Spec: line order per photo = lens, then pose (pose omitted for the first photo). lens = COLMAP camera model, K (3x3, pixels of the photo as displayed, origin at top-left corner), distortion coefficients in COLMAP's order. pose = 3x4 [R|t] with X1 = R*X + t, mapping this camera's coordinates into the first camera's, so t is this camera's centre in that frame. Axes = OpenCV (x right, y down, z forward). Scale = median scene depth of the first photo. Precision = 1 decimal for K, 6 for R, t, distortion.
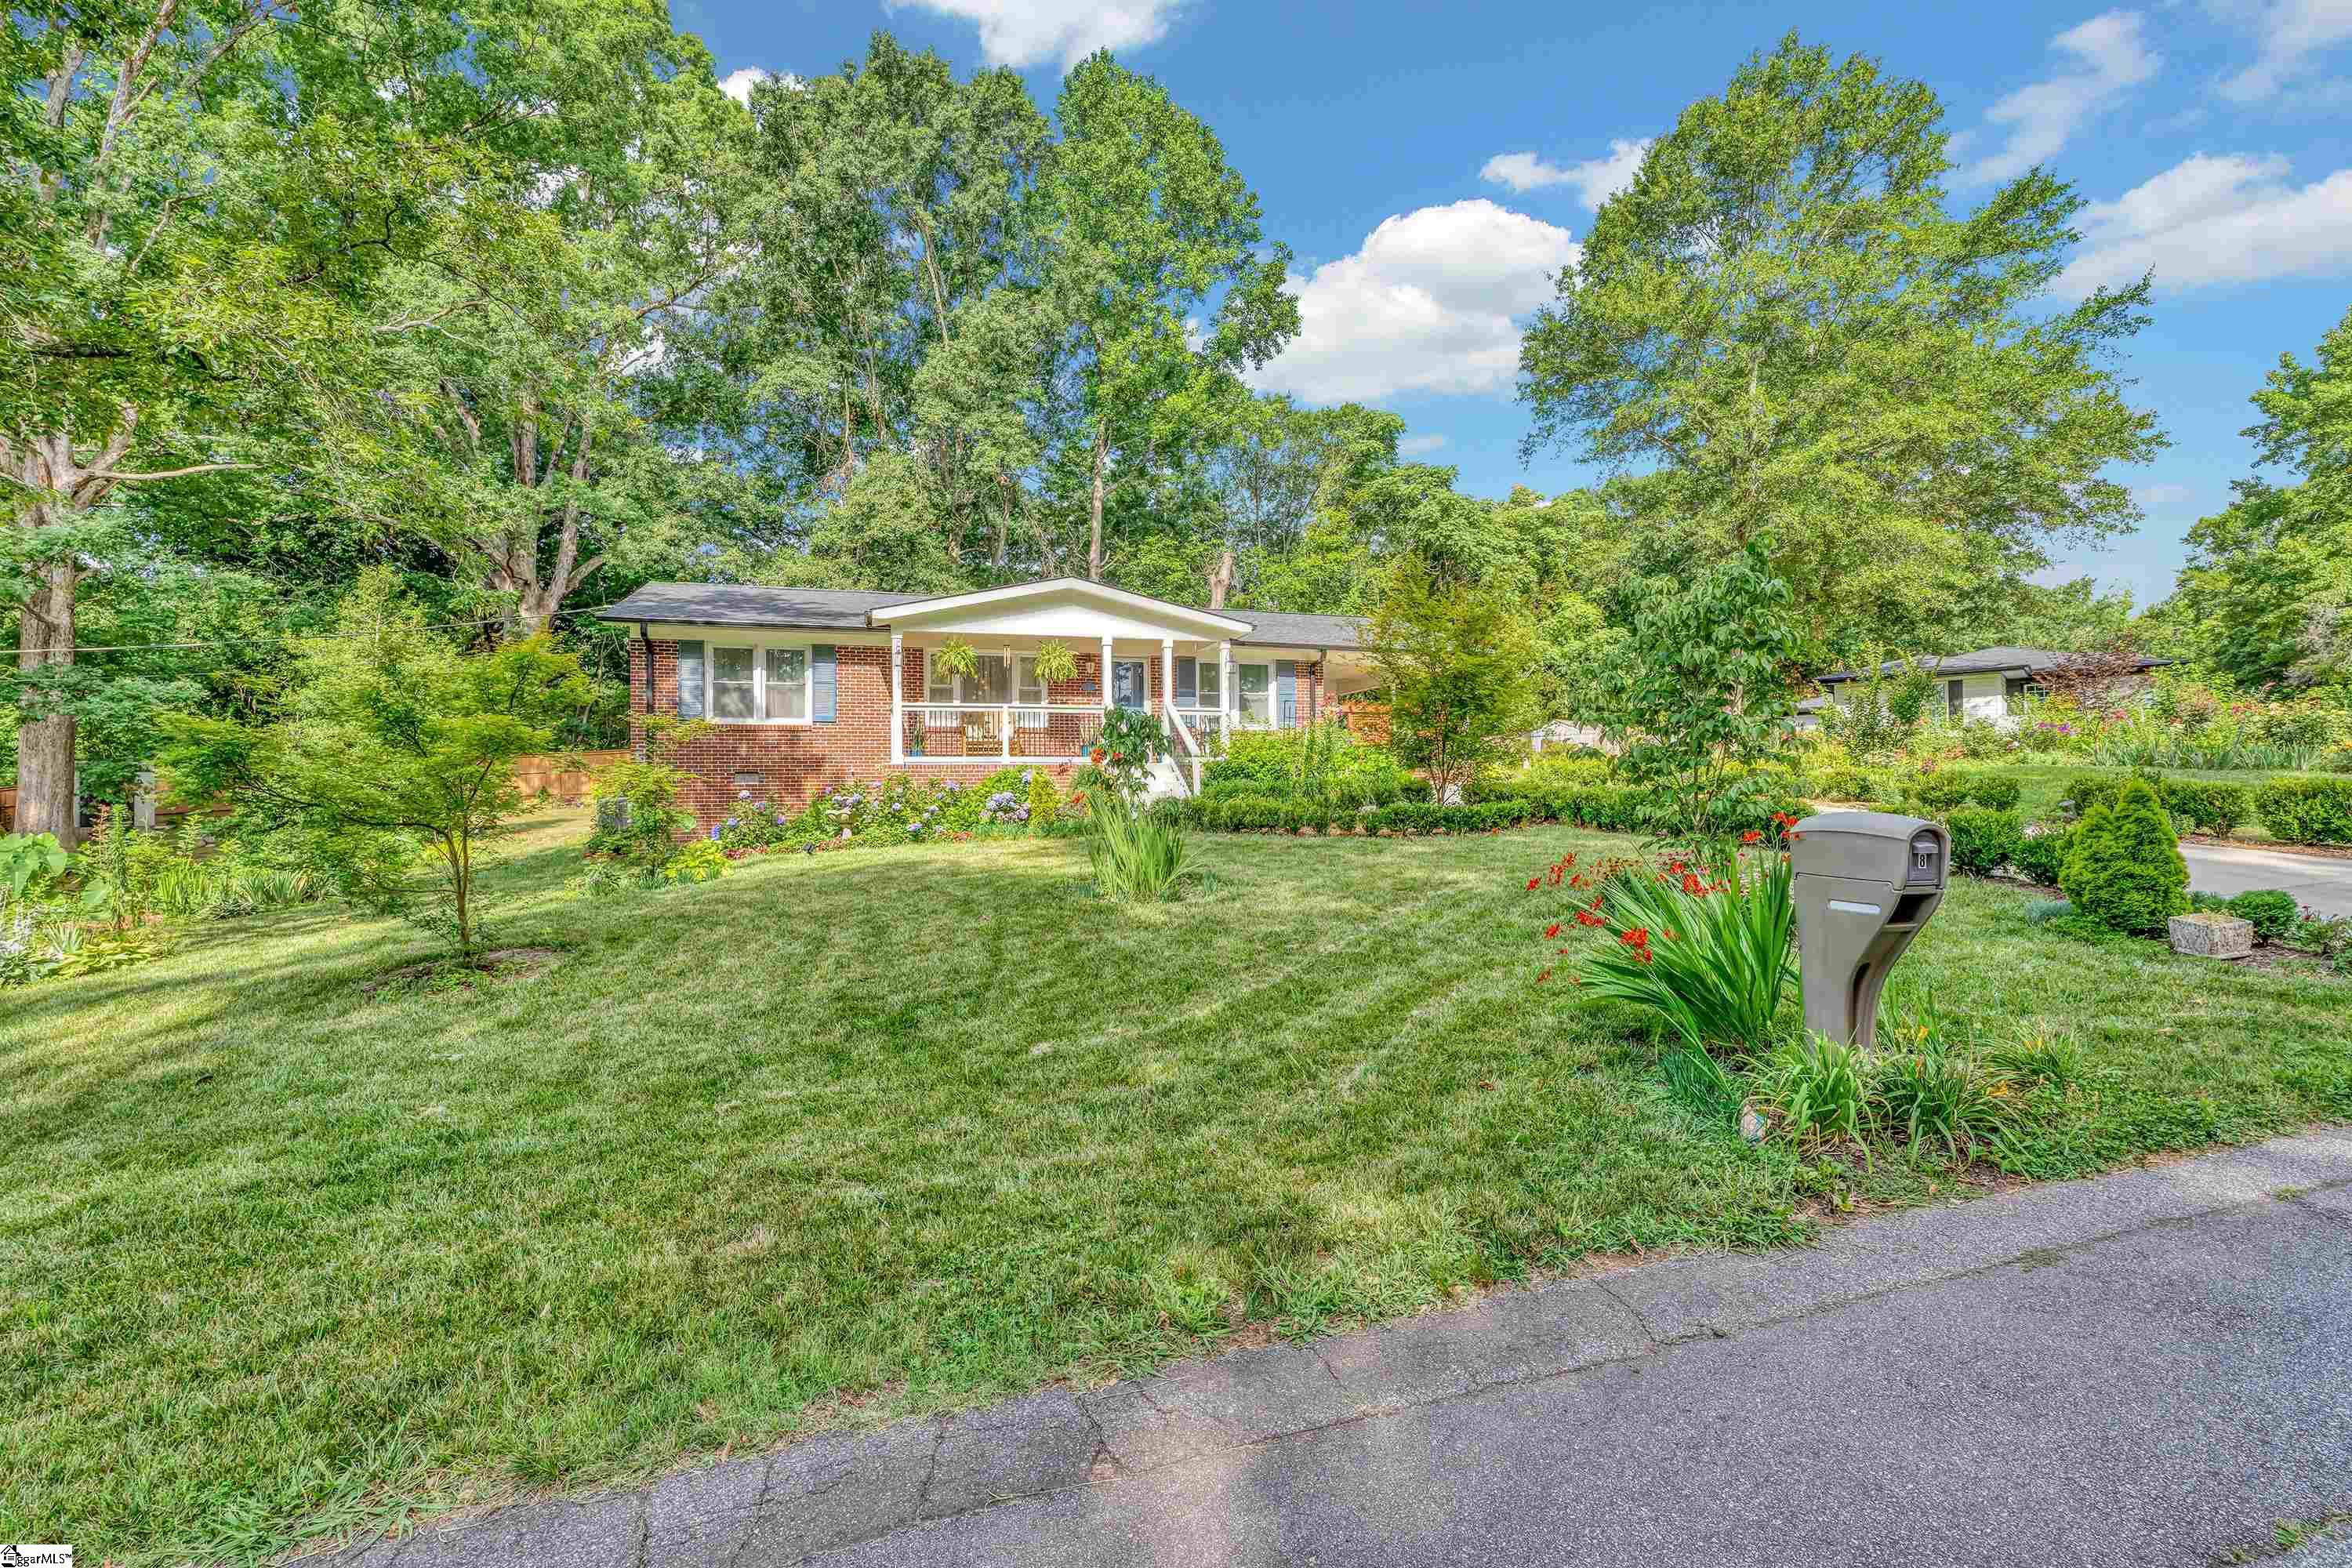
lens RADIAL K [[1074.8, 0, 1261.3], [0, 1074.8, 783.8], [0, 0, 1]] dist [-0.003737, -0.000178]
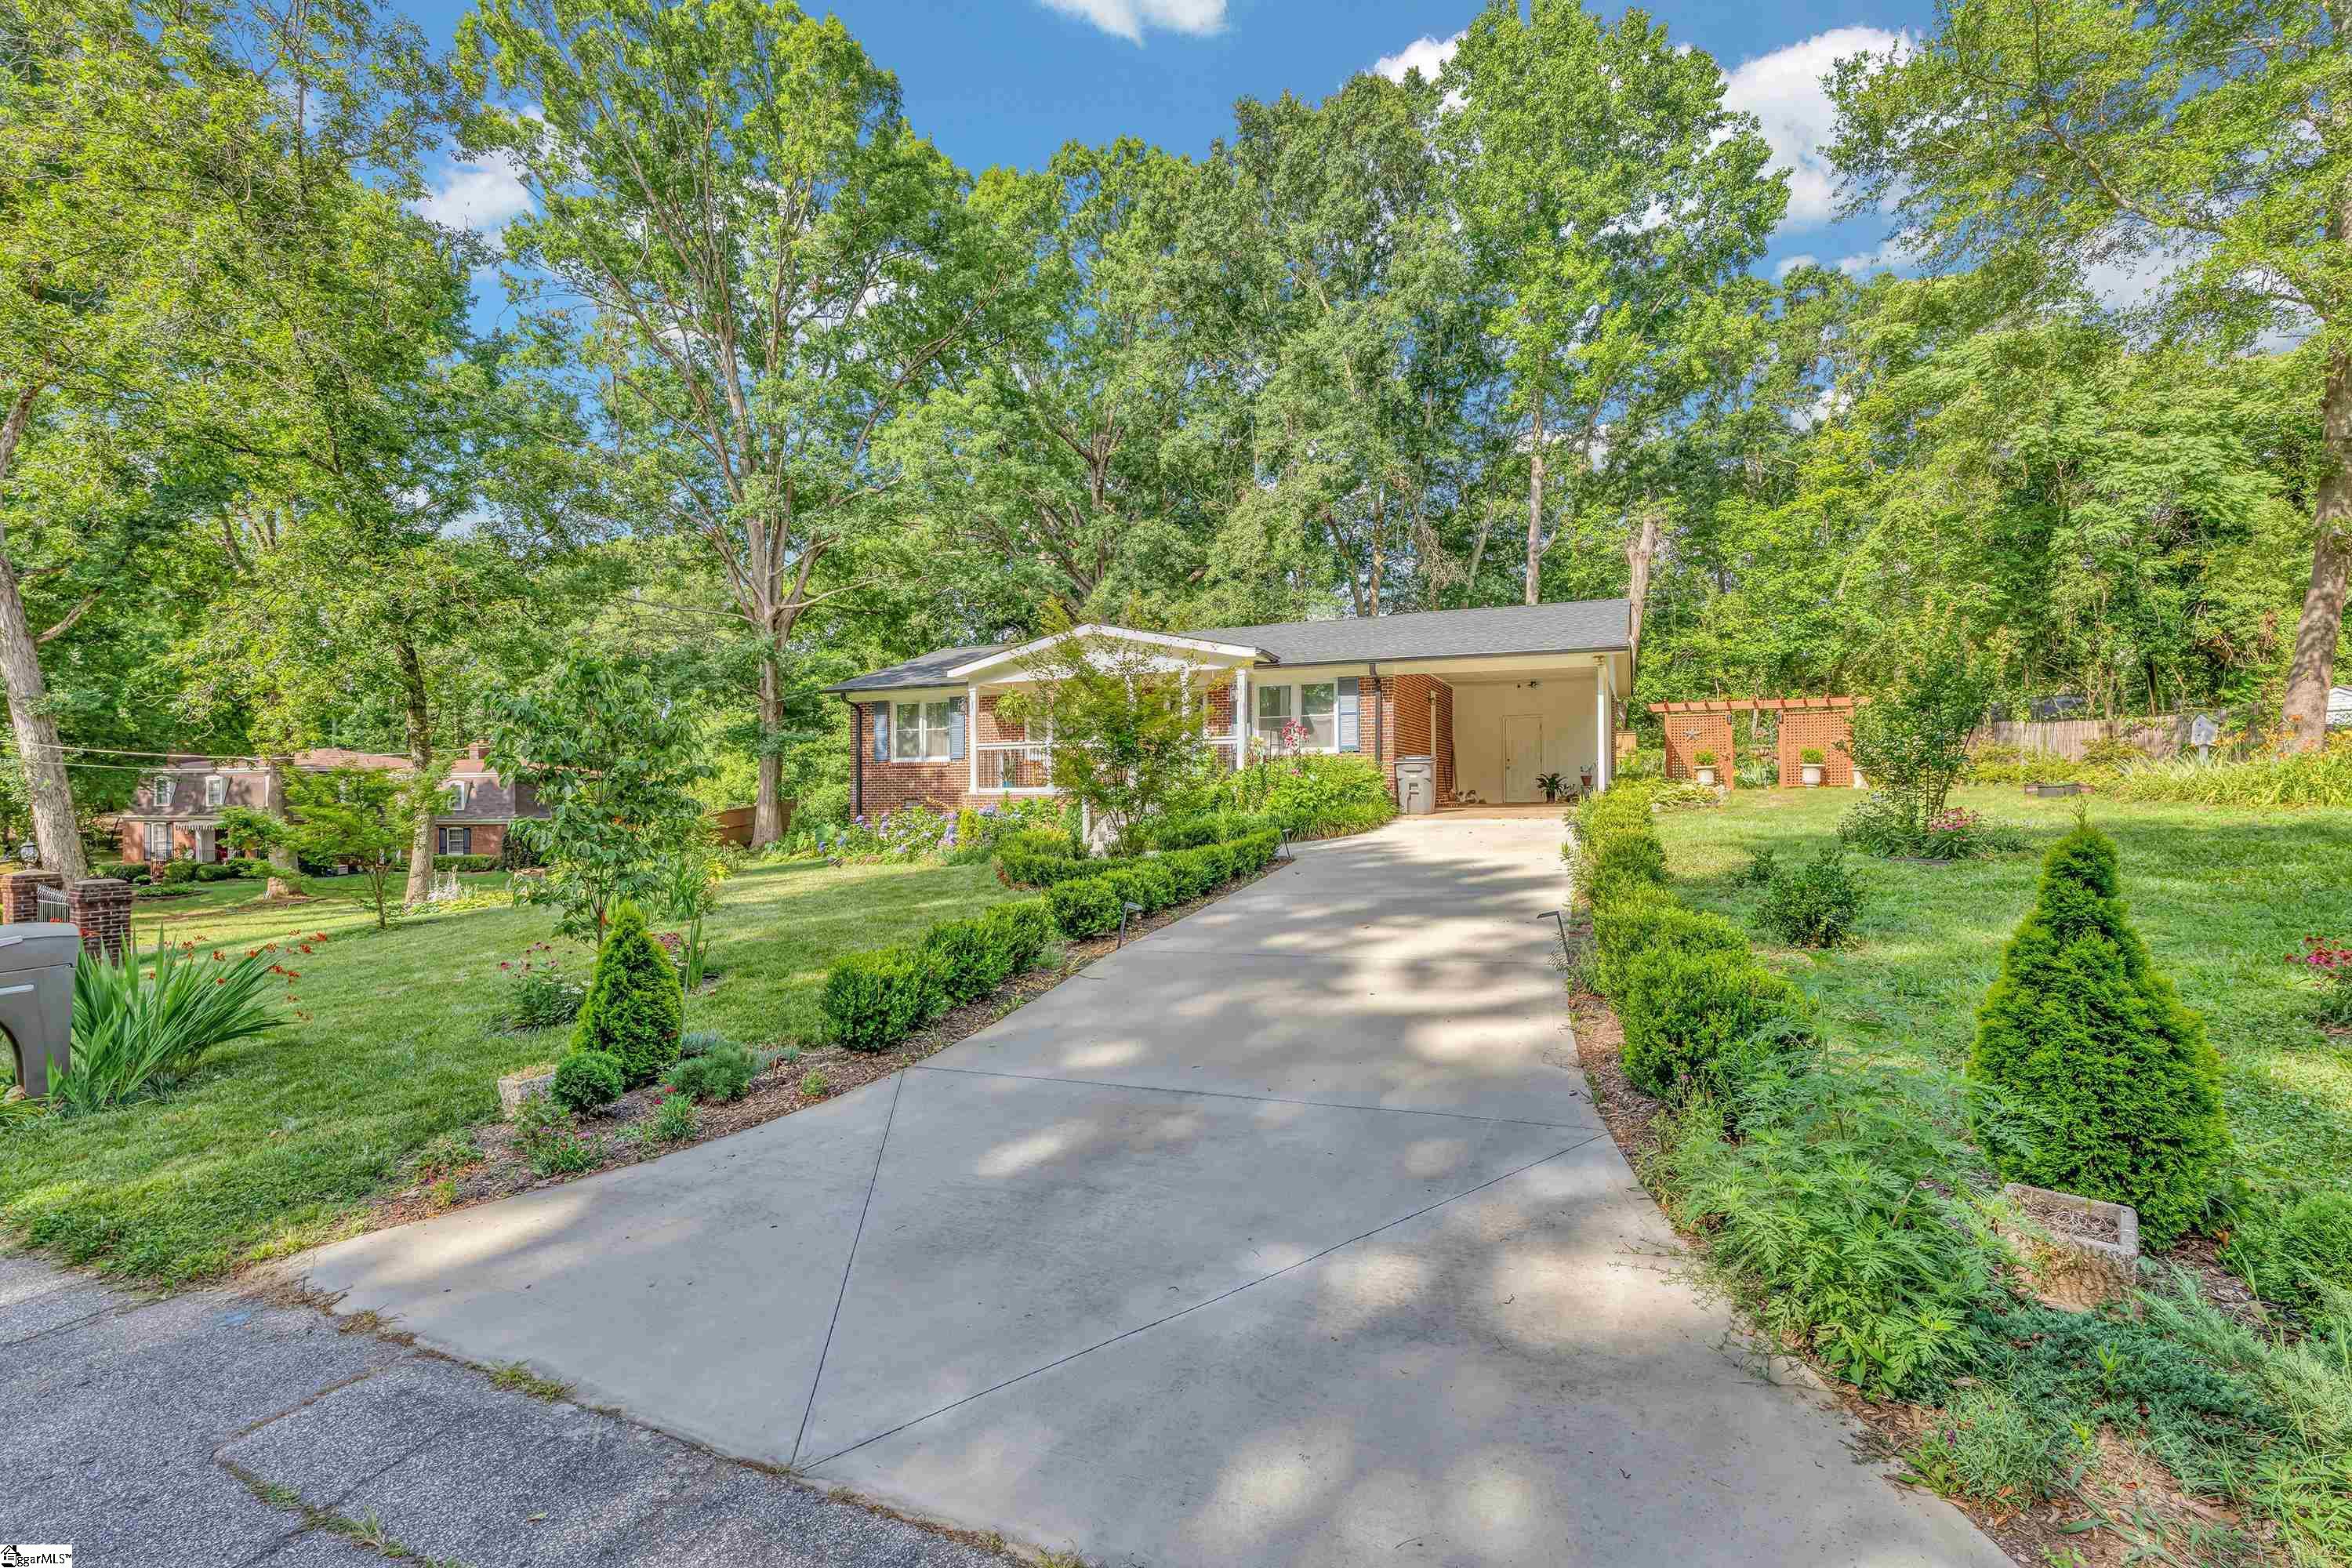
lens RADIAL K [[1074.8, 0, 1261.3], [0, 1074.8, 783.8], [0, 0, 1]] dist [-0.003737, -0.000178]
pose [[0.720252, 0.007055, -0.693677, 0.678737], [0.007897, 0.999800, 0.018367, -0.046601], [0.693667, -0.018707, 0.720052, 0.327170]]
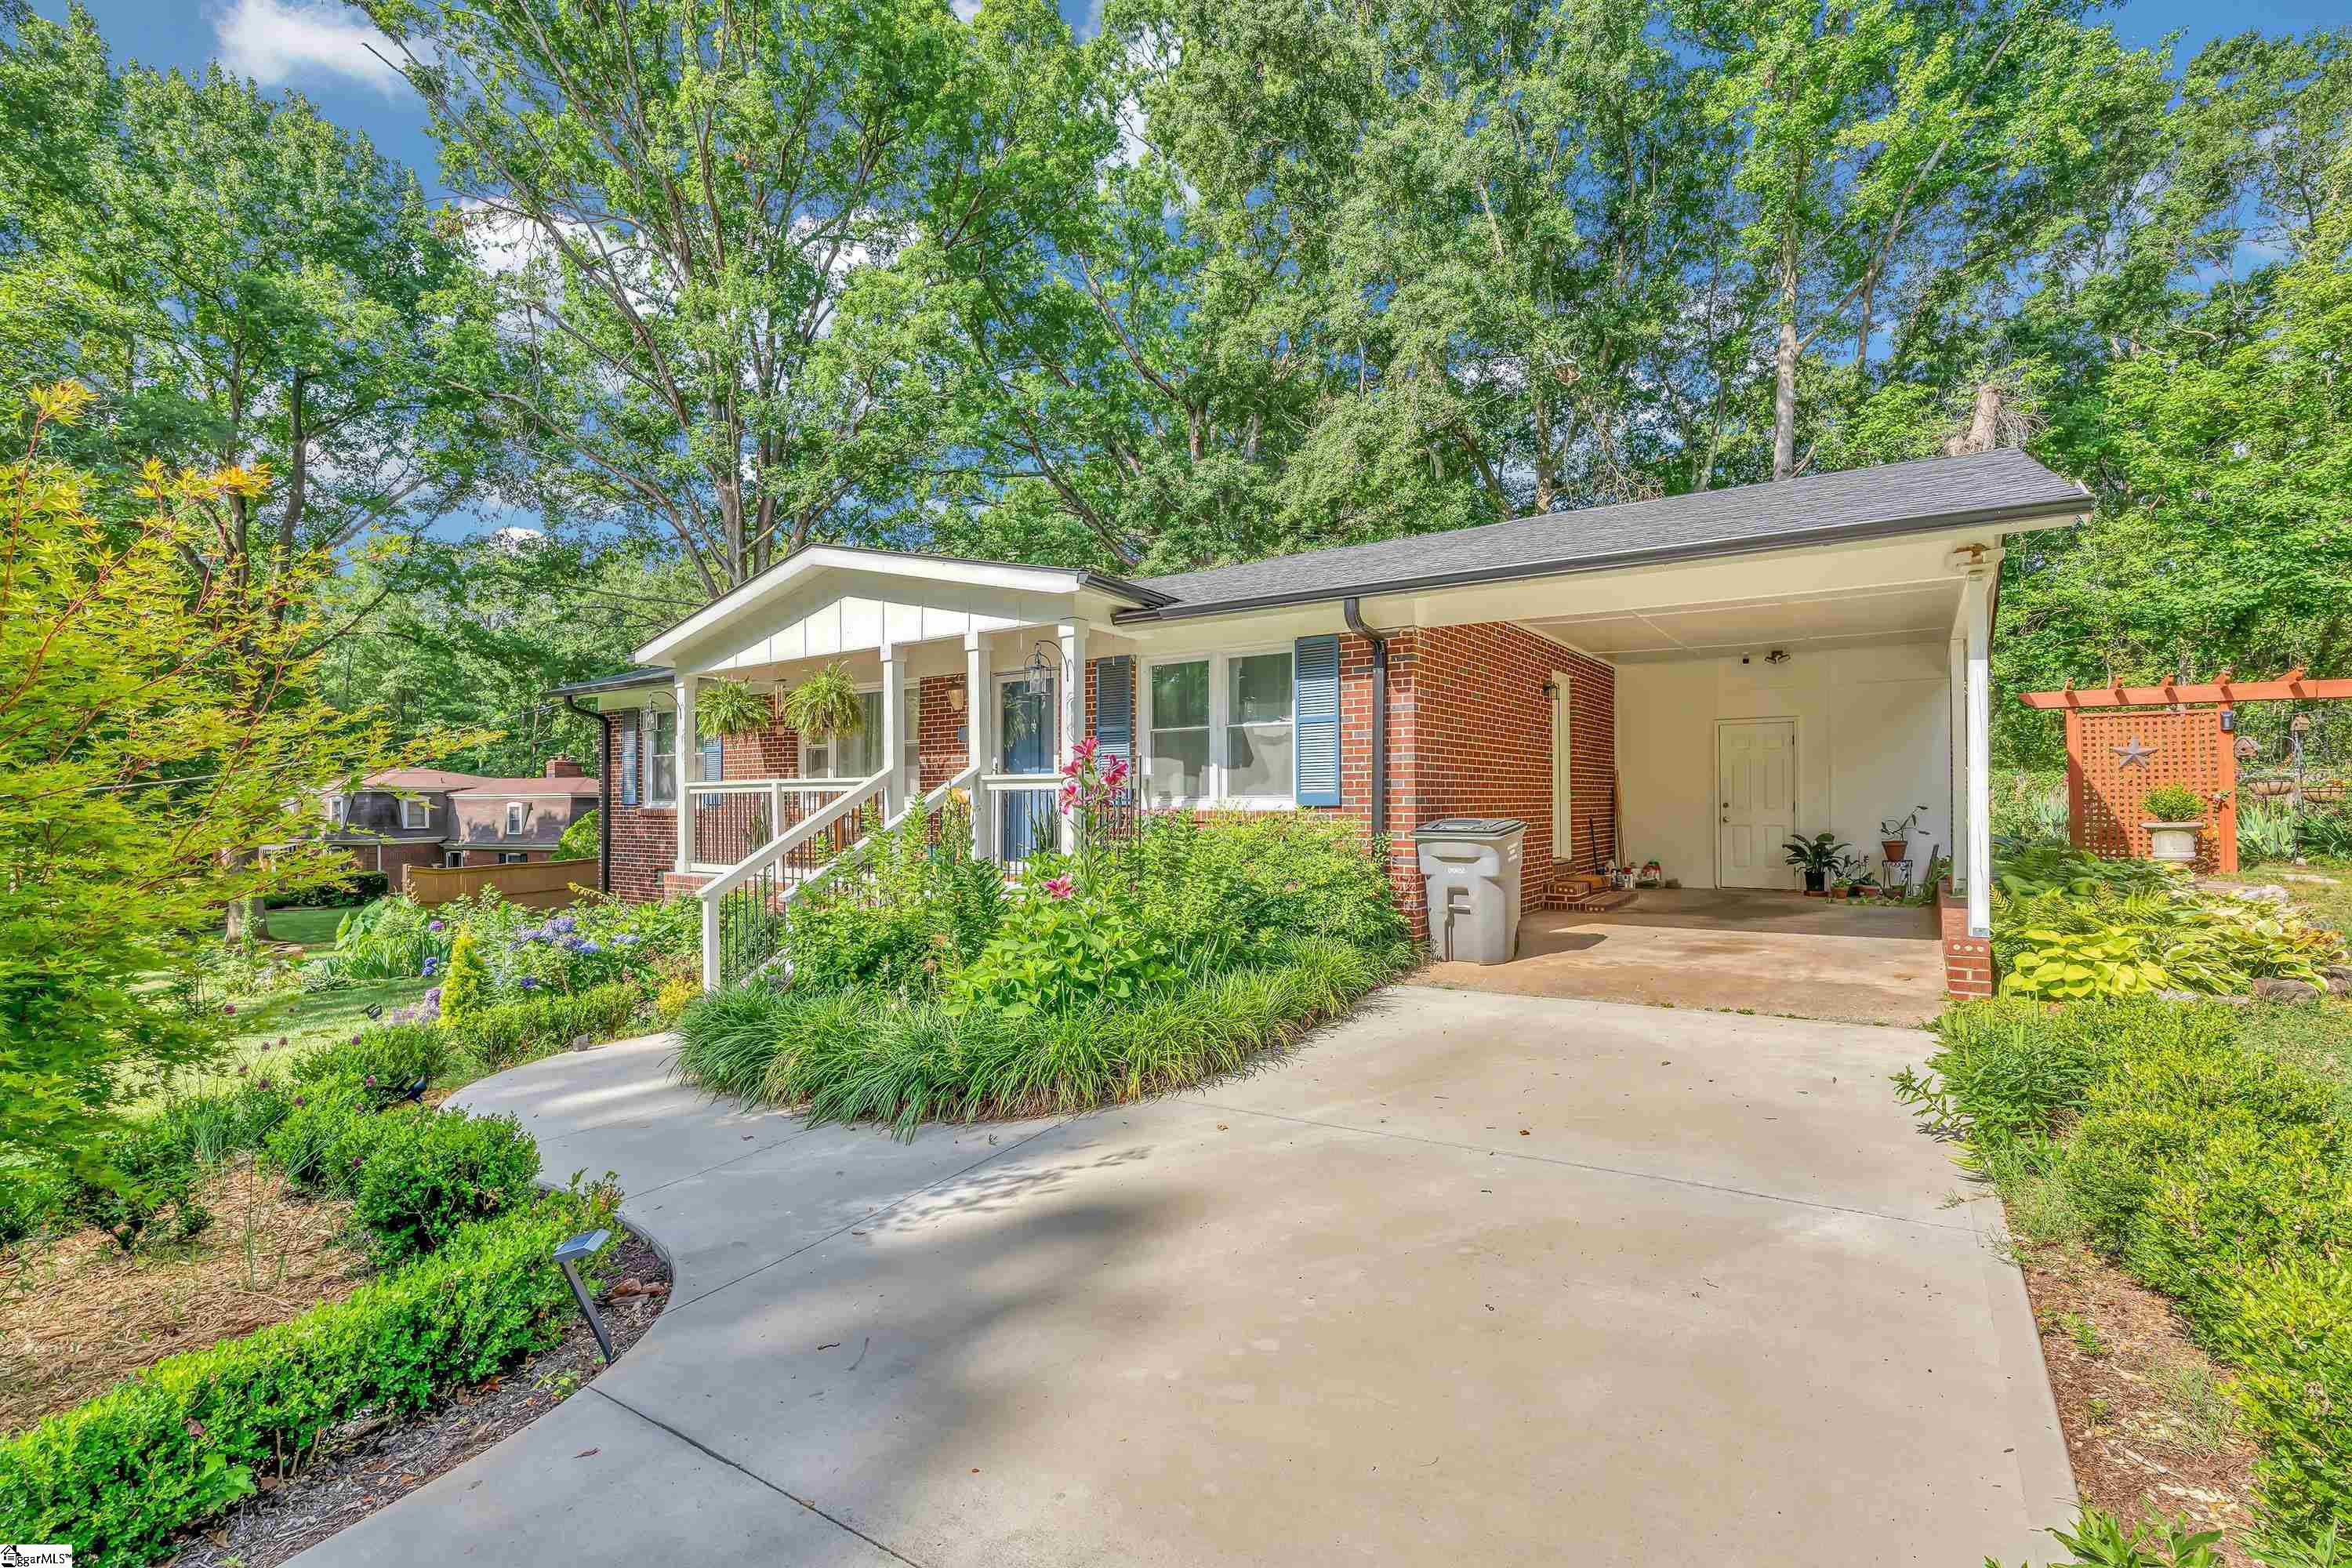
lens RADIAL K [[1074.8, 0, 1261.3], [0, 1074.8, 783.8], [0, 0, 1]] dist [-0.003737, -0.000178]
pose [[0.560704, 0.004445, -0.828004, 0.385791], [0.010809, 0.999861, 0.012687, -0.073564], [0.827946, -0.016063, 0.560578, 0.852746]]
